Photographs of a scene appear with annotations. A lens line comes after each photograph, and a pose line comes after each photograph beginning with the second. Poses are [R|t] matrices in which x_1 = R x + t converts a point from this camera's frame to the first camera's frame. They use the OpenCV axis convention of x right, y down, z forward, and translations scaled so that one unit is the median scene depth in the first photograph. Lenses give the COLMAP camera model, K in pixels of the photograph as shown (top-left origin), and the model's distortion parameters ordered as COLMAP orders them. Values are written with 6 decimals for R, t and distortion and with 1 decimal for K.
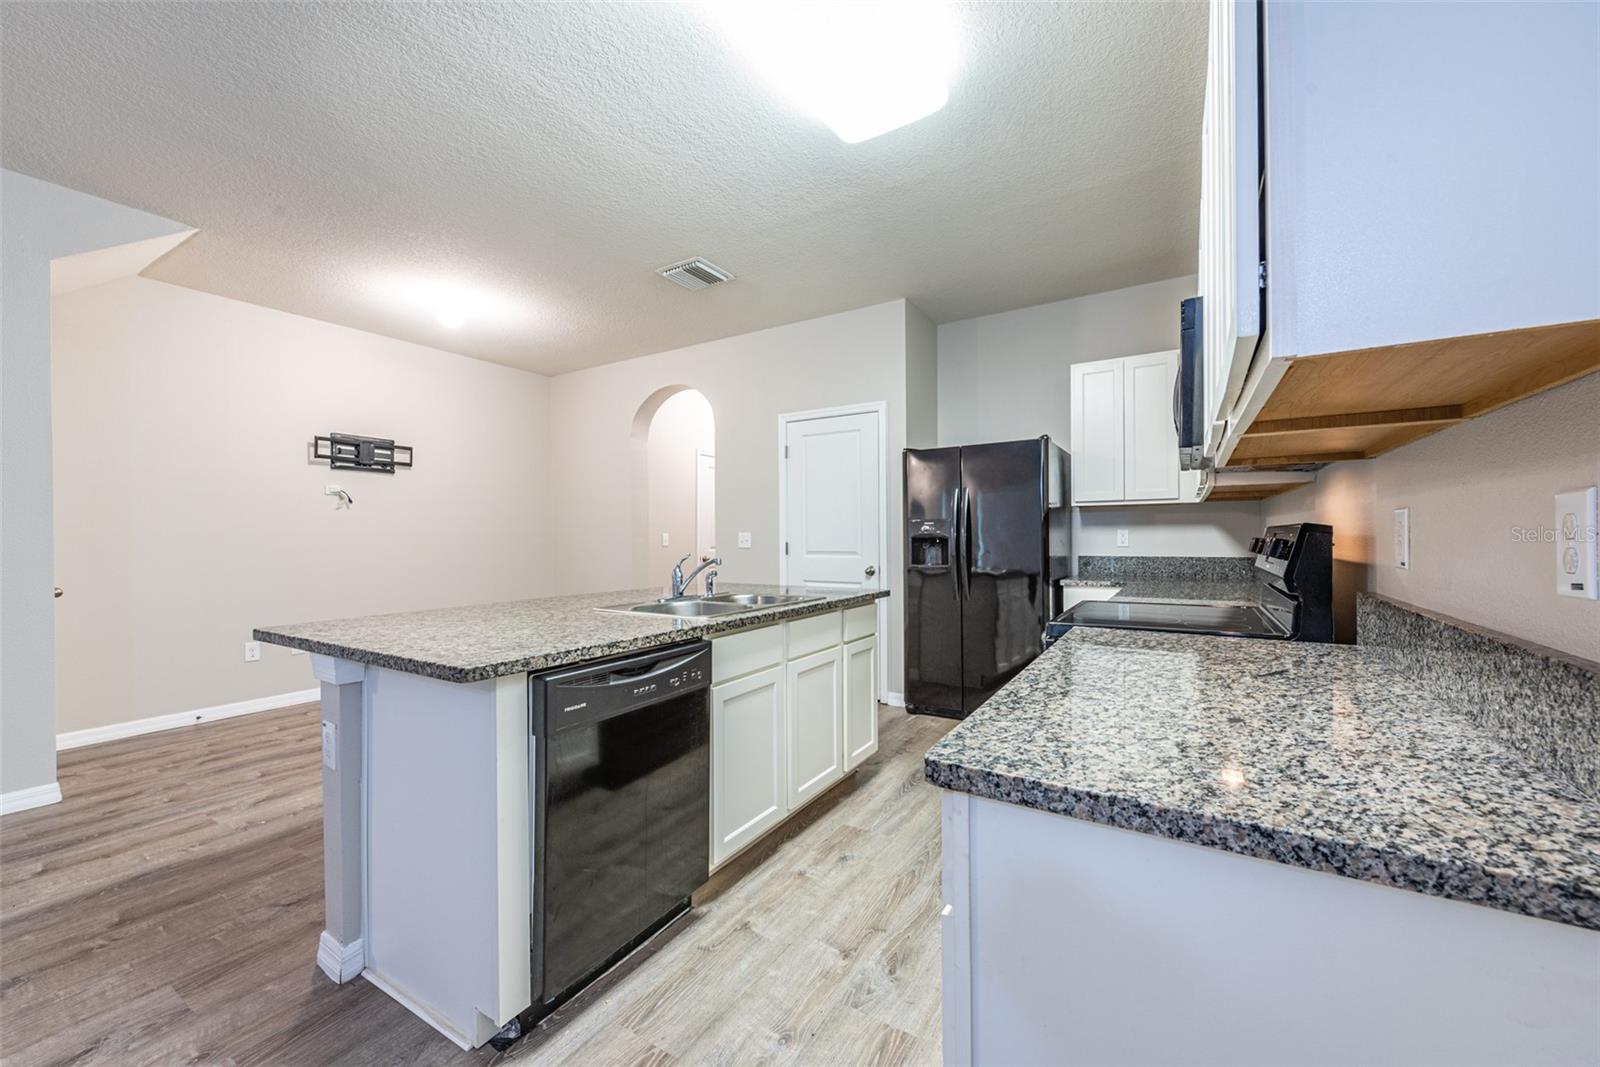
lens RADIAL K [[629.5, 0, 790.8], [0, 629.5, 525.5], [0, 0, 1]] dist [0.005822, -0.002400]
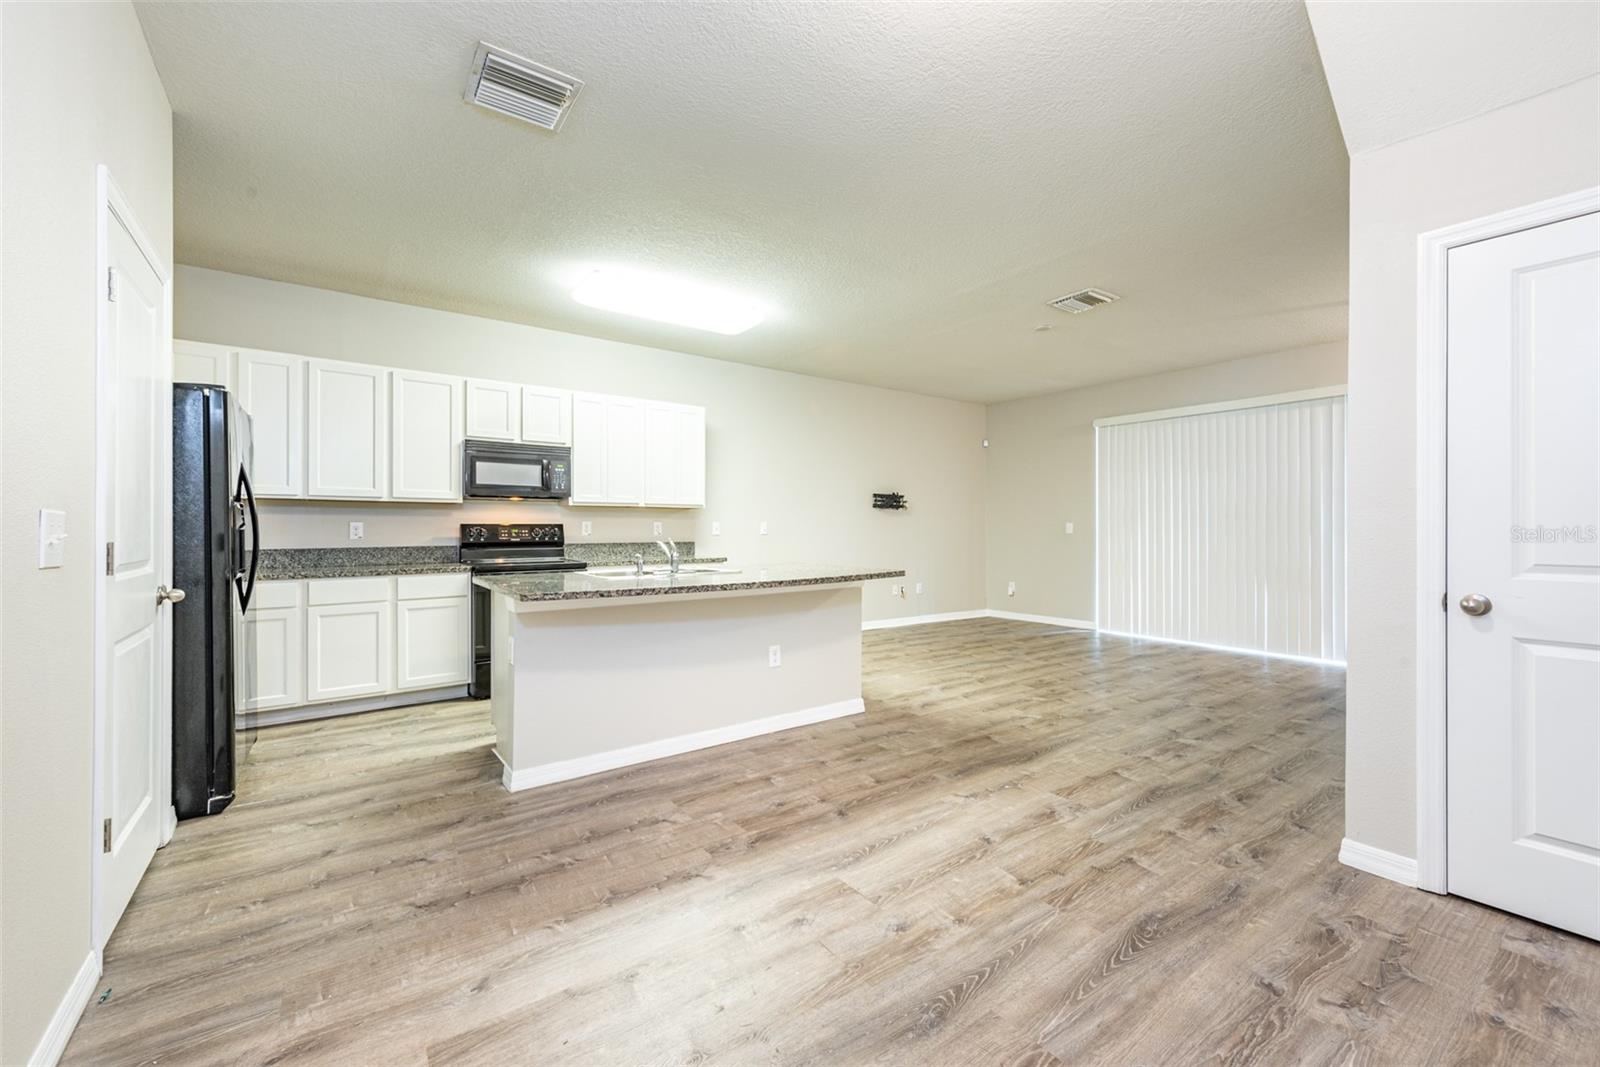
lens RADIAL K [[629.5, 0, 779.8], [0, 629.5, 528.8], [0, 0, 1]] dist [0.005822, -0.002400]
pose [[-0.925828, 0.006881, 0.377882, -0.566398], [0.000767, 0.999866, -0.016328, 0.029057], [-0.377944, -0.014827, -0.925710, 1.374898]]
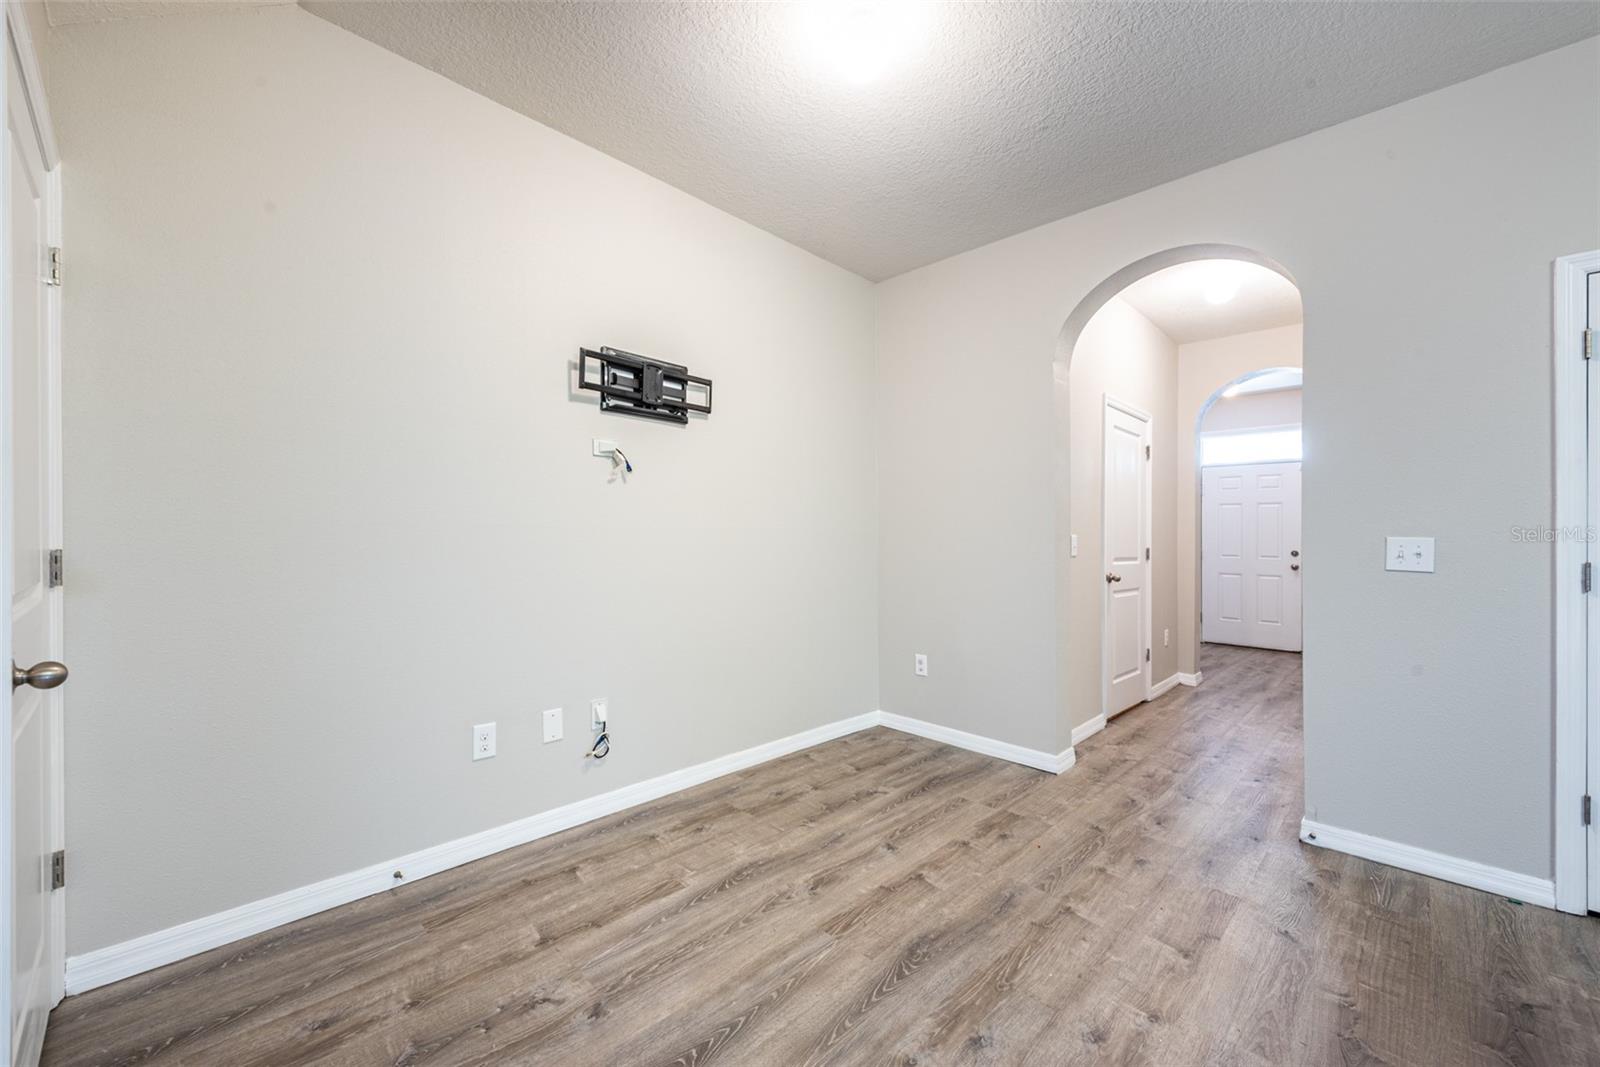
lens RADIAL K [[629.5, 0, 786.5], [0, 629.5, 537.3], [0, 0, 1]] dist [0.005822, -0.002400]
pose [[0.976074, 0.019538, -0.216558, -0.508563], [-0.015141, 0.999644, 0.021946, 0.010258], [0.216909, -0.018142, 0.976023, 0.555831]]
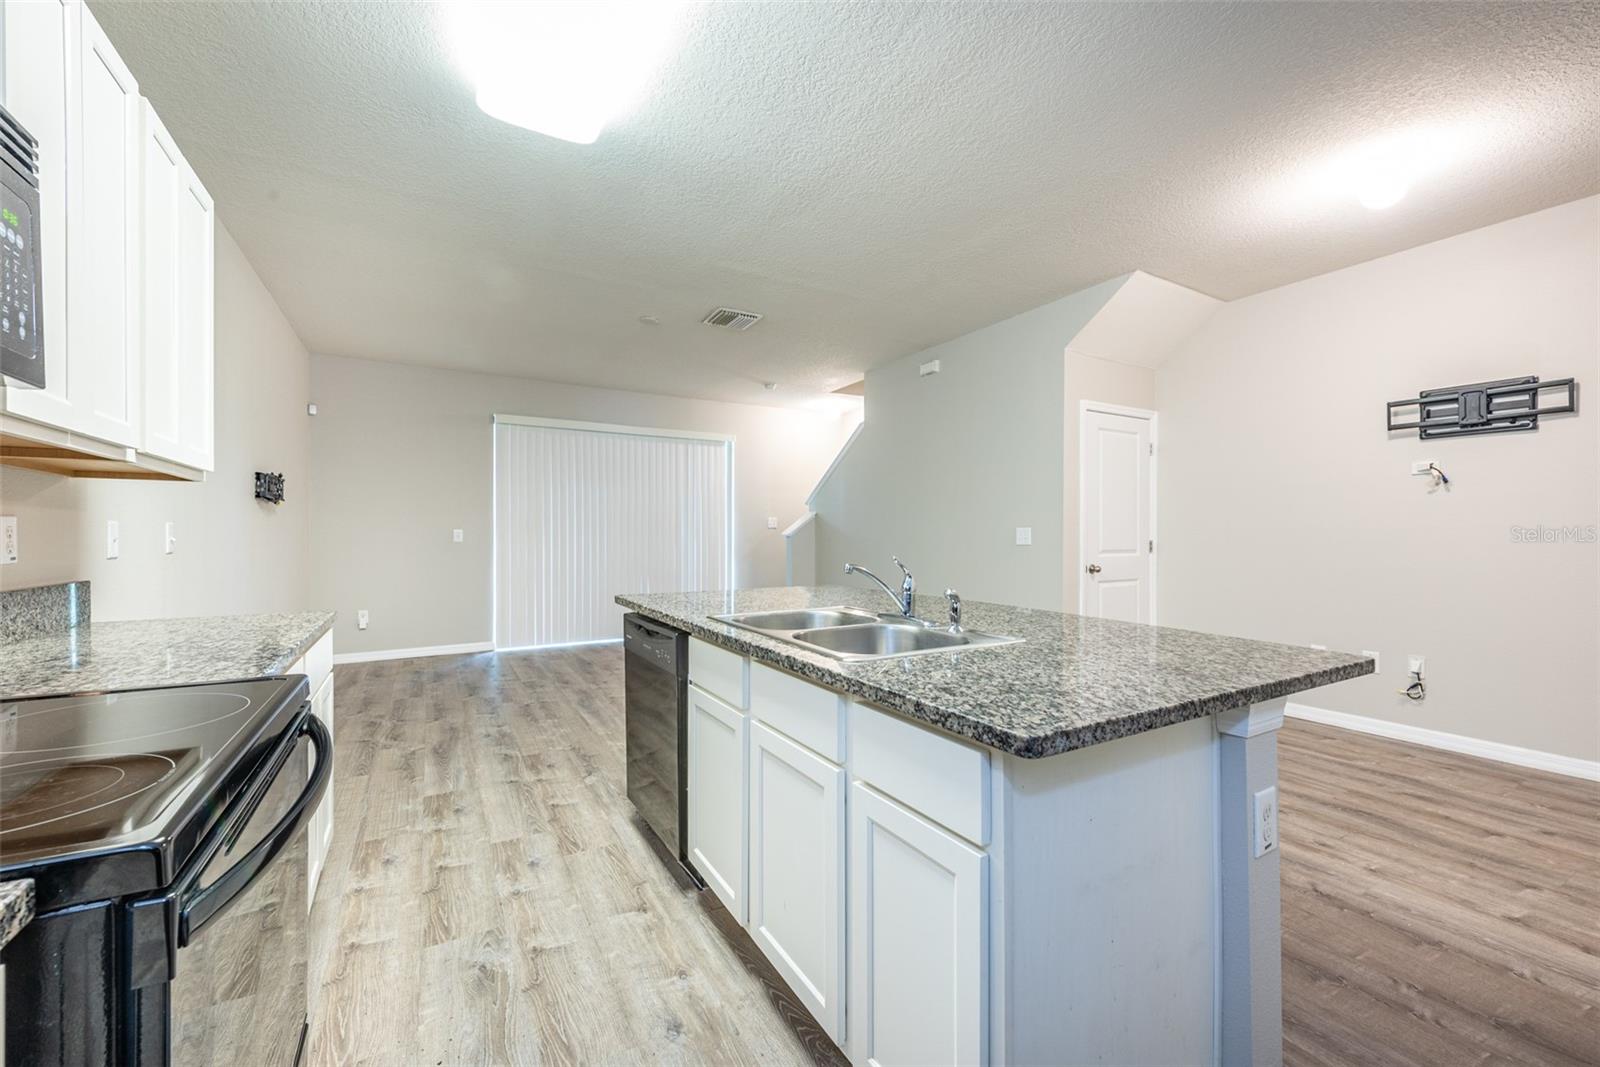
lens RADIAL K [[629.5, 0, 788.7], [0, 629.5, 530.0], [0, 0, 1]] dist [0.005822, -0.002400]
pose [[-0.471014, 0.001504, -0.882124, 0.336958], [0.018170, 0.999803, -0.007998, 0.010996], [0.881938, -0.019796, -0.470949, 0.791408]]
